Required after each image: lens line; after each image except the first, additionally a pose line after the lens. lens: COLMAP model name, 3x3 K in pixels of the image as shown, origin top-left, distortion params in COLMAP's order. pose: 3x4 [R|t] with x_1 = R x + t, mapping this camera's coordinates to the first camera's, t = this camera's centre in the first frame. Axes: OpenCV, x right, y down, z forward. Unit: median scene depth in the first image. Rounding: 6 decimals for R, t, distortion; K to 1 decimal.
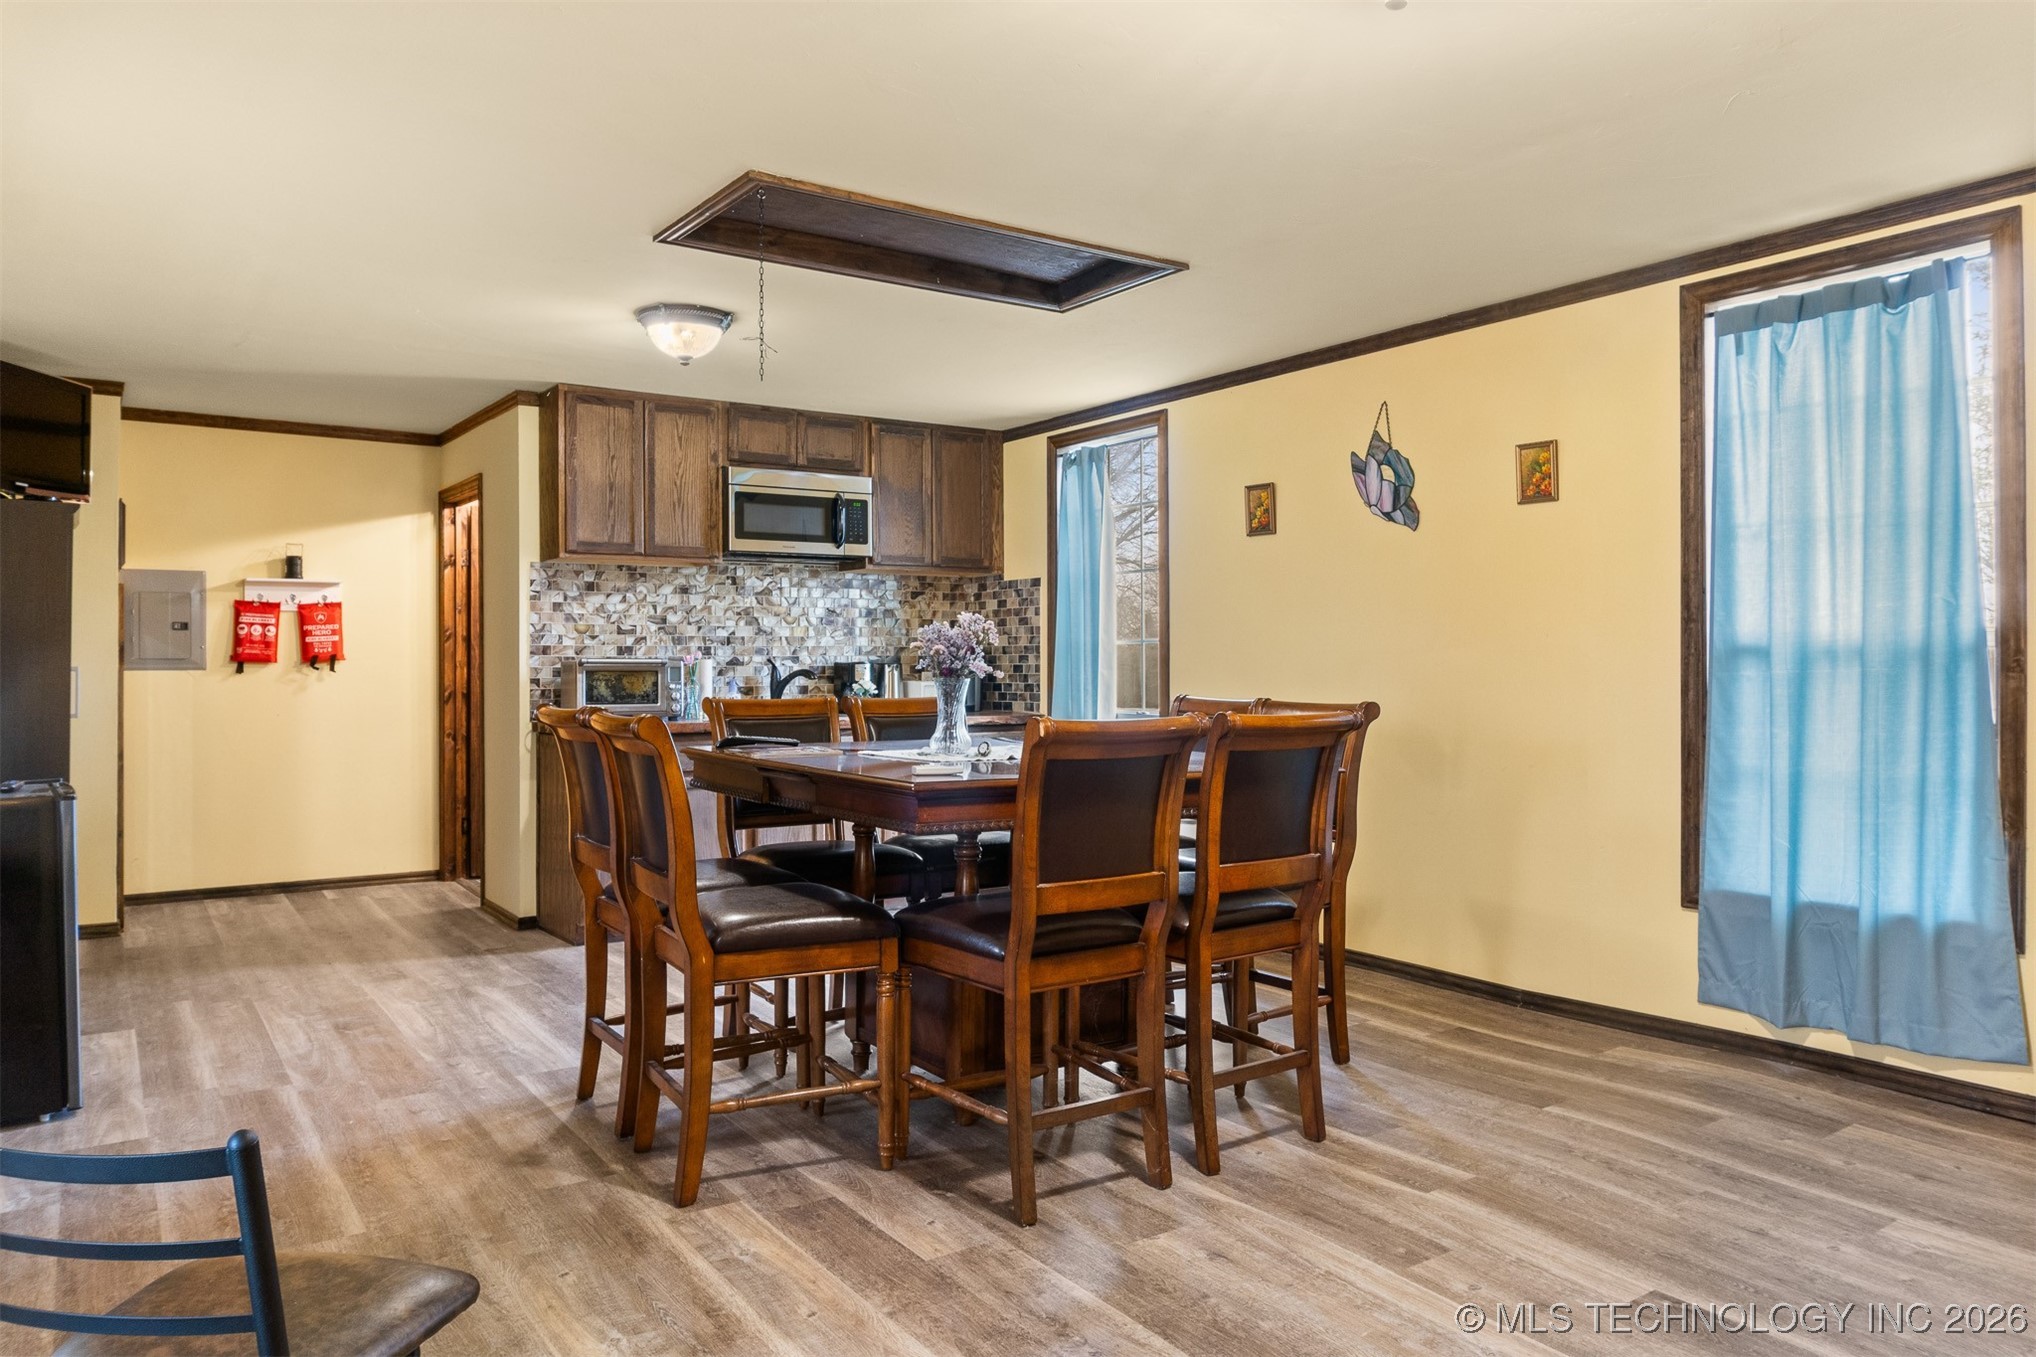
lens RADIAL K [[1369.0, 0, 1018.1], [0, 1369.0, 677.4], [0, 0, 1]] dist [-0.017904, -0.005362]
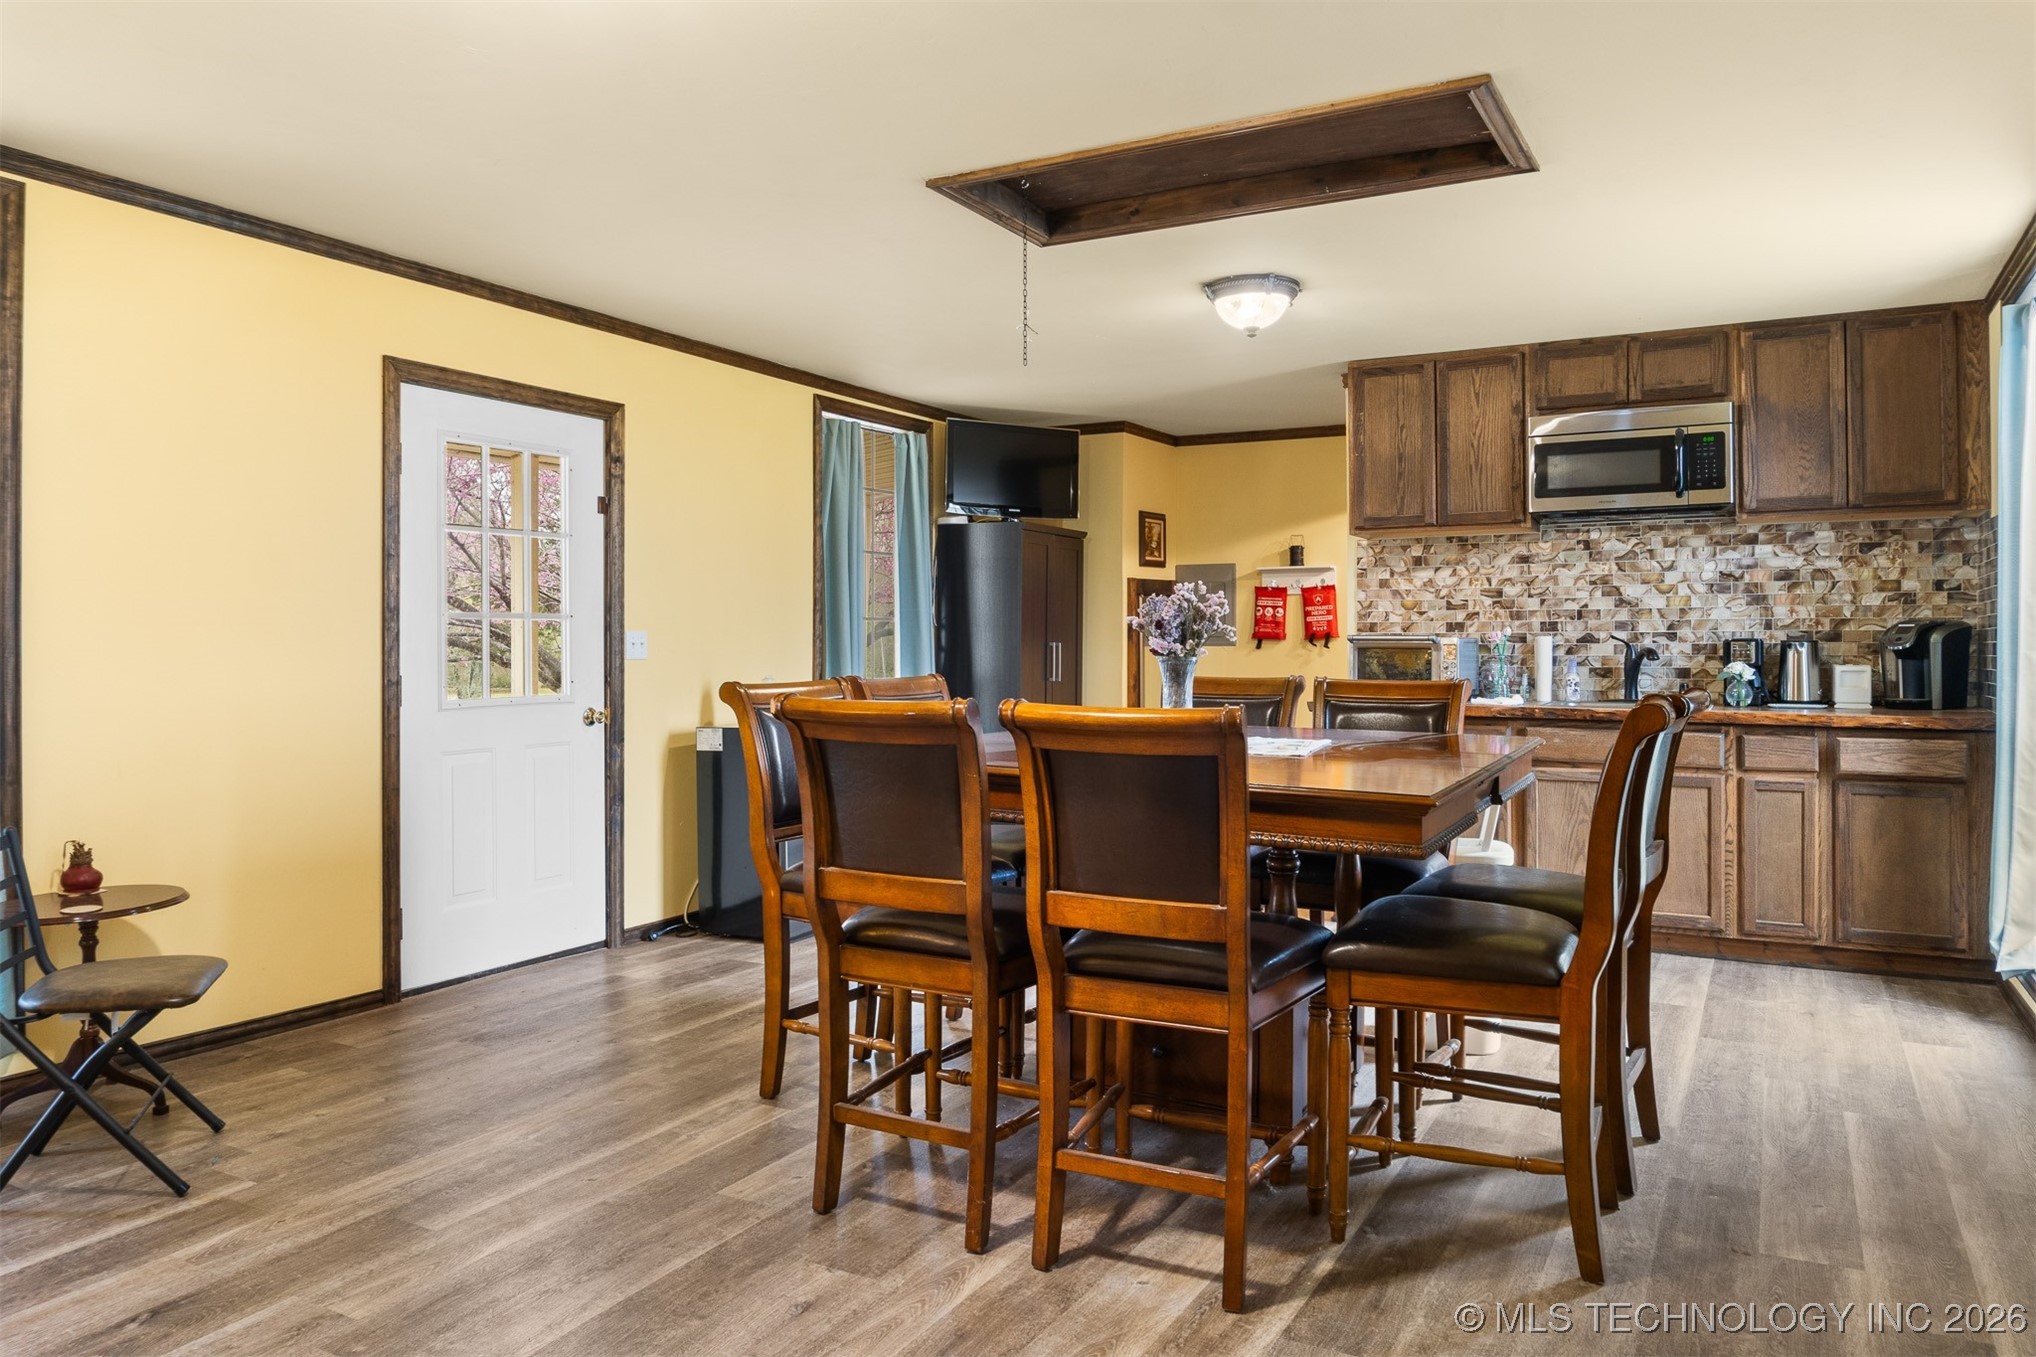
lens RADIAL K [[1369.0, 0, 1023.2], [0, 1369.0, 658.3], [0, 0, 1]] dist [-0.017904, -0.005362]
pose [[0.454853, 0.011893, -0.890487, 0.411262], [-0.010071, 0.999916, 0.008210, -0.002565], [0.890509, 0.005234, 0.454935, 0.298176]]
